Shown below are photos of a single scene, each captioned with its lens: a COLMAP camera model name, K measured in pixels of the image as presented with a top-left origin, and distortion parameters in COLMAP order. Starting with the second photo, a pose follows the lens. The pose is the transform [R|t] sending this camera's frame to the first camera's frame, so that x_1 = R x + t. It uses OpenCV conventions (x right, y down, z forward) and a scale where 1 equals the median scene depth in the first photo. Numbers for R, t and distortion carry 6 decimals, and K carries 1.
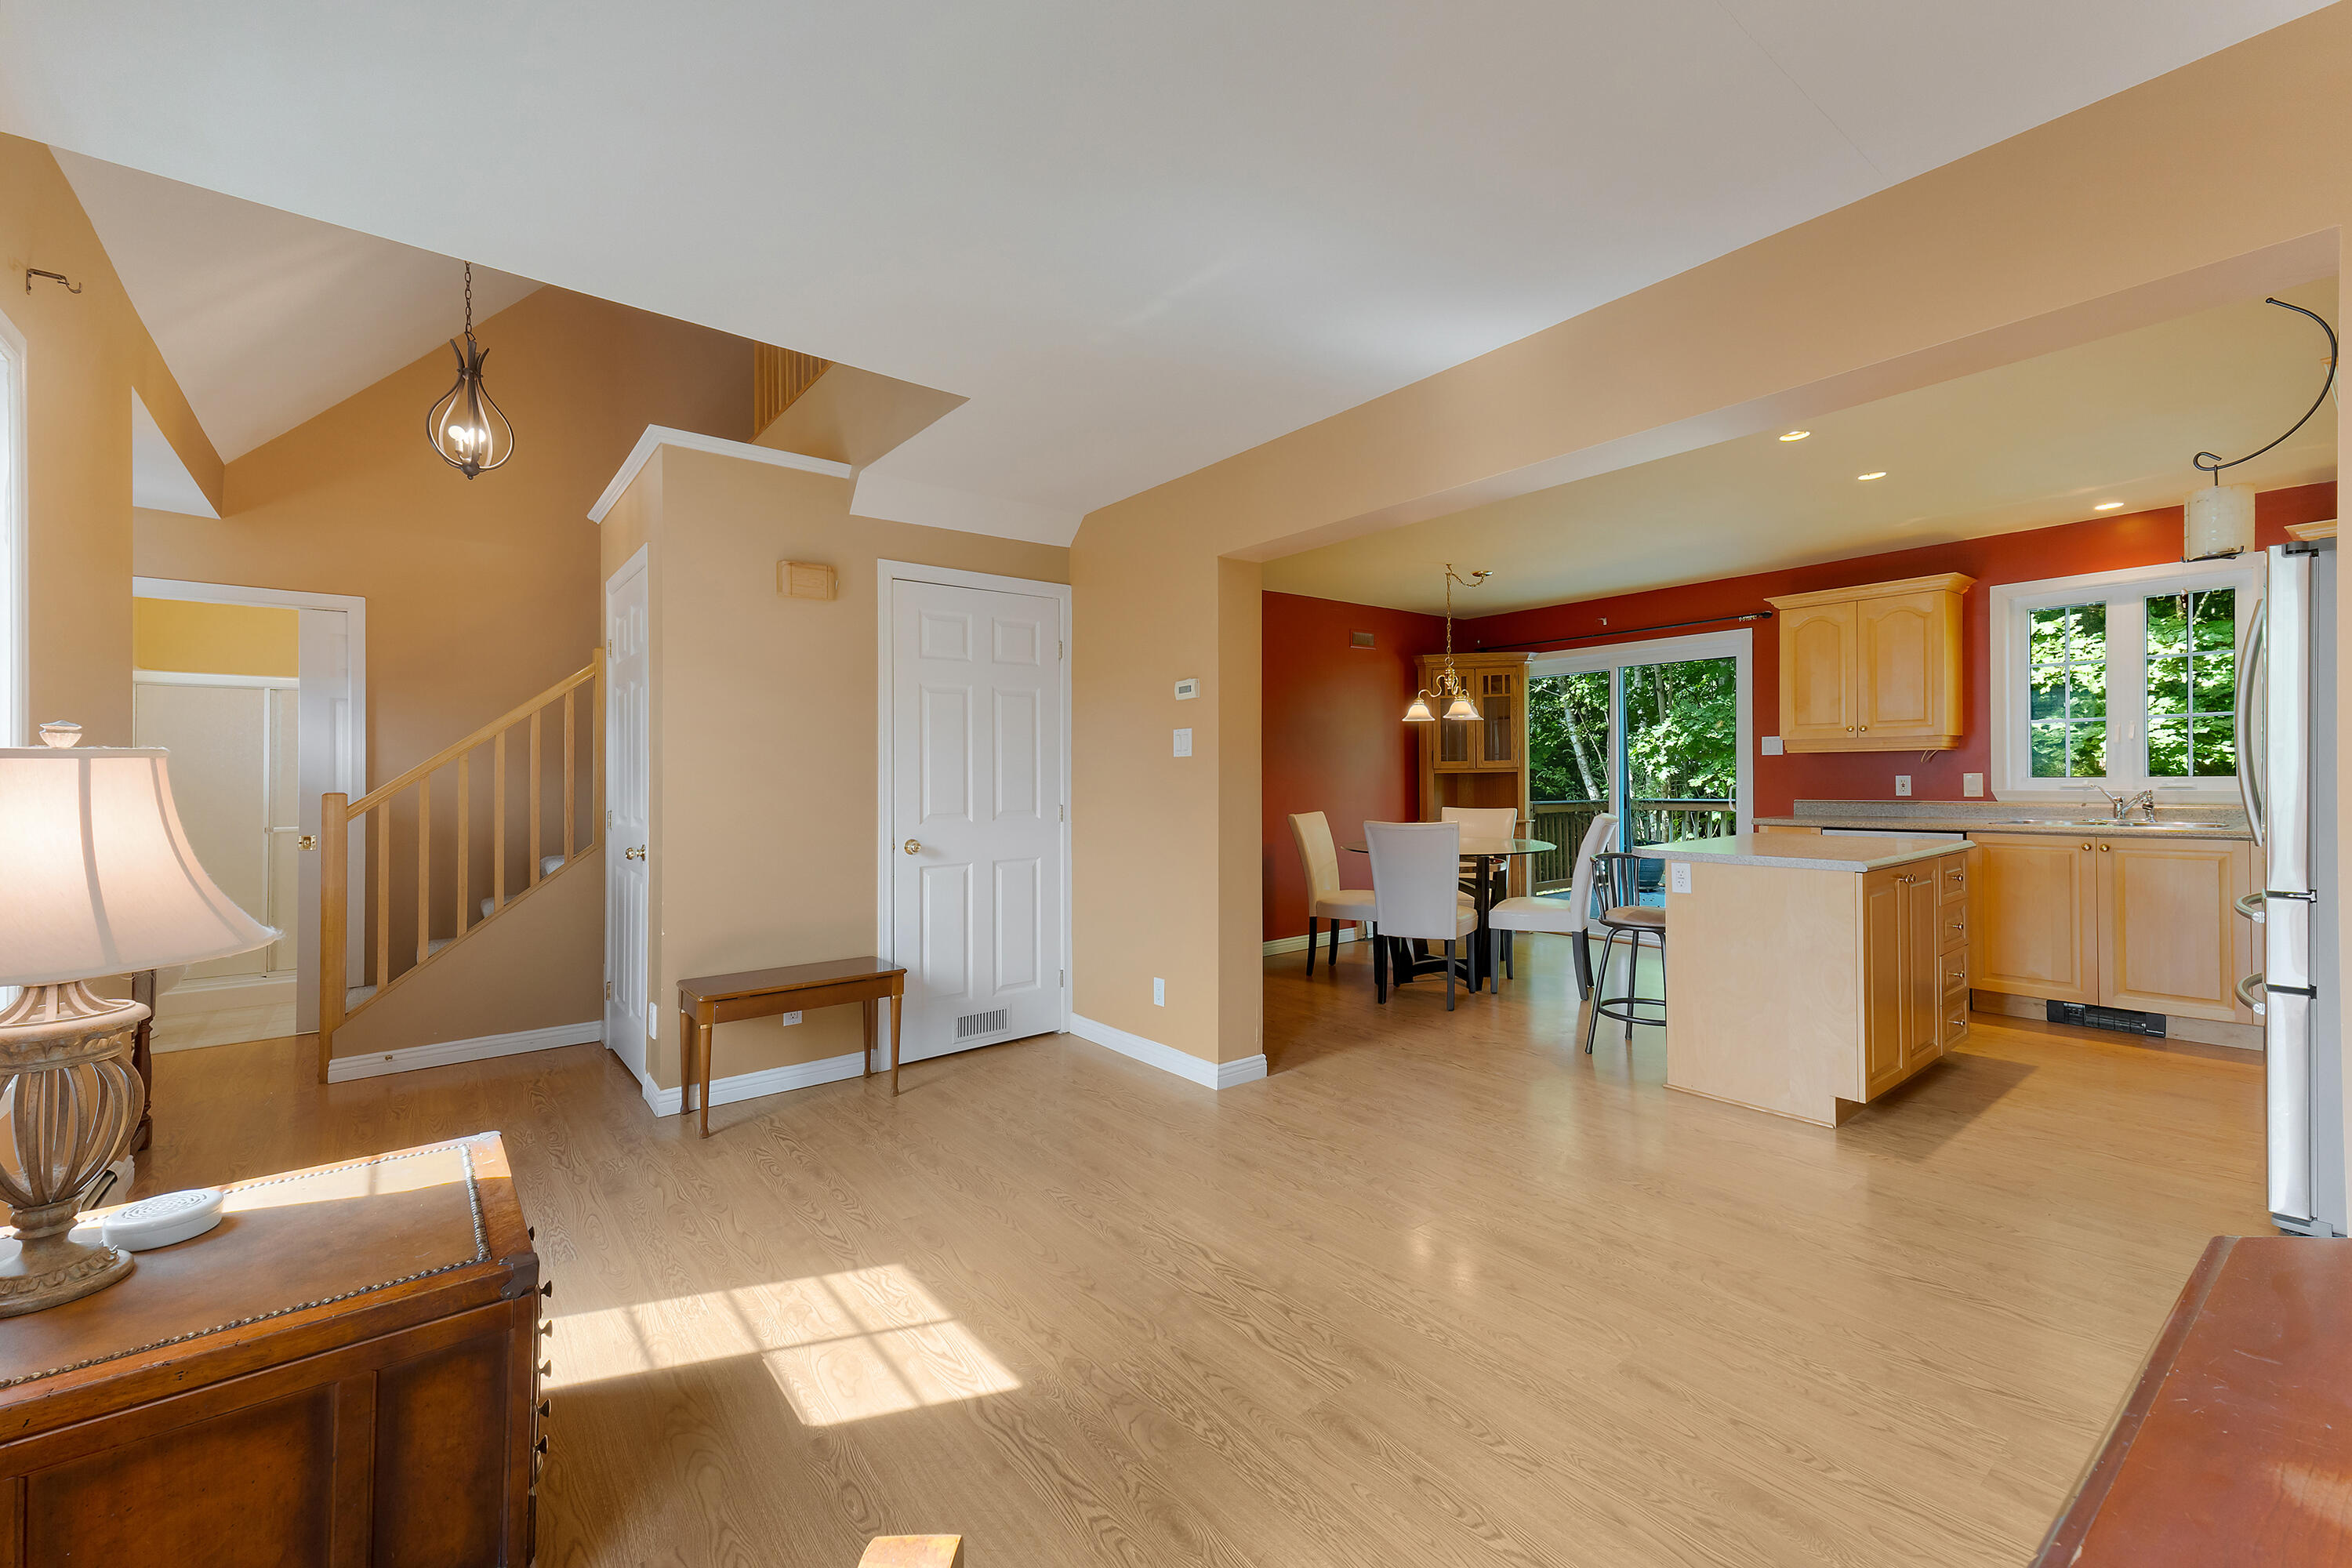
lens RADIAL K [[980.9, 0, 1169.9], [0, 980.9, 779.2], [0, 0, 1]] dist [0.010823, -0.000601]
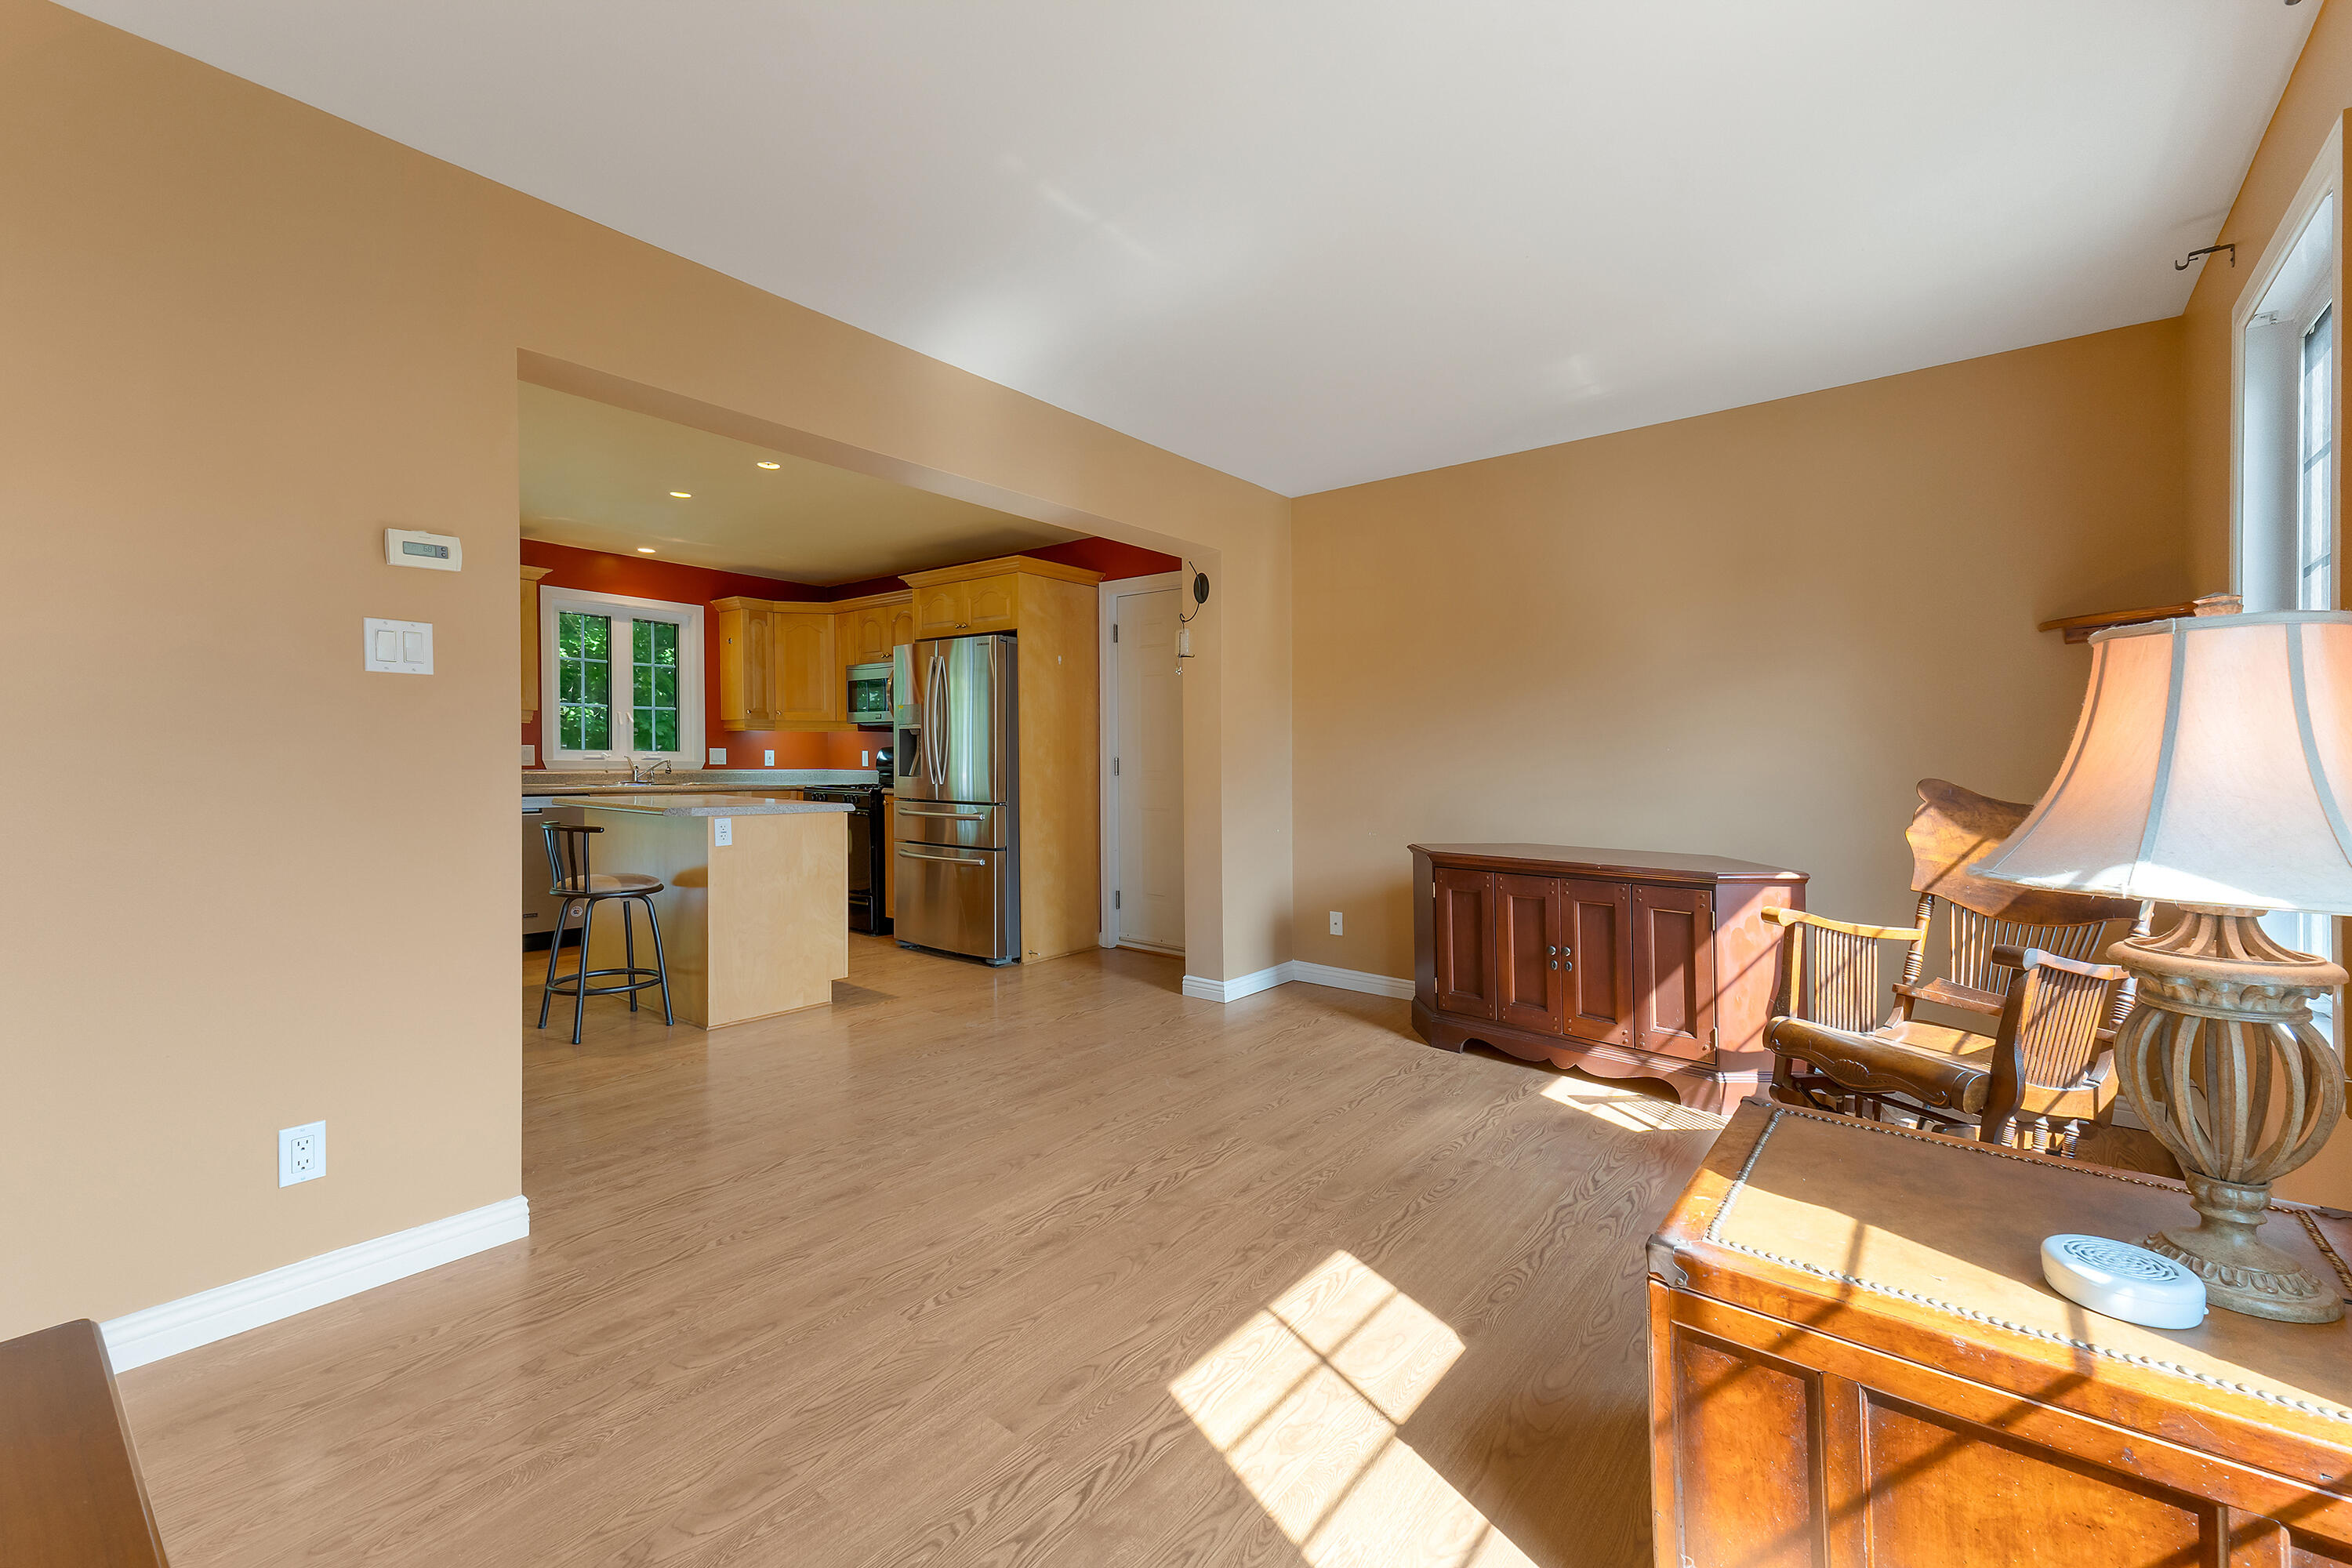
lens RADIAL K [[980.9, 0, 1167.4], [0, 980.9, 764.7], [0, 0, 1]] dist [0.010823, -0.000601]
pose [[-0.248351, 0.004772, 0.968658, -0.887569], [-0.000245, 0.999988, -0.004989, 0.042301], [-0.968670, -0.001476, -0.248347, 1.070192]]
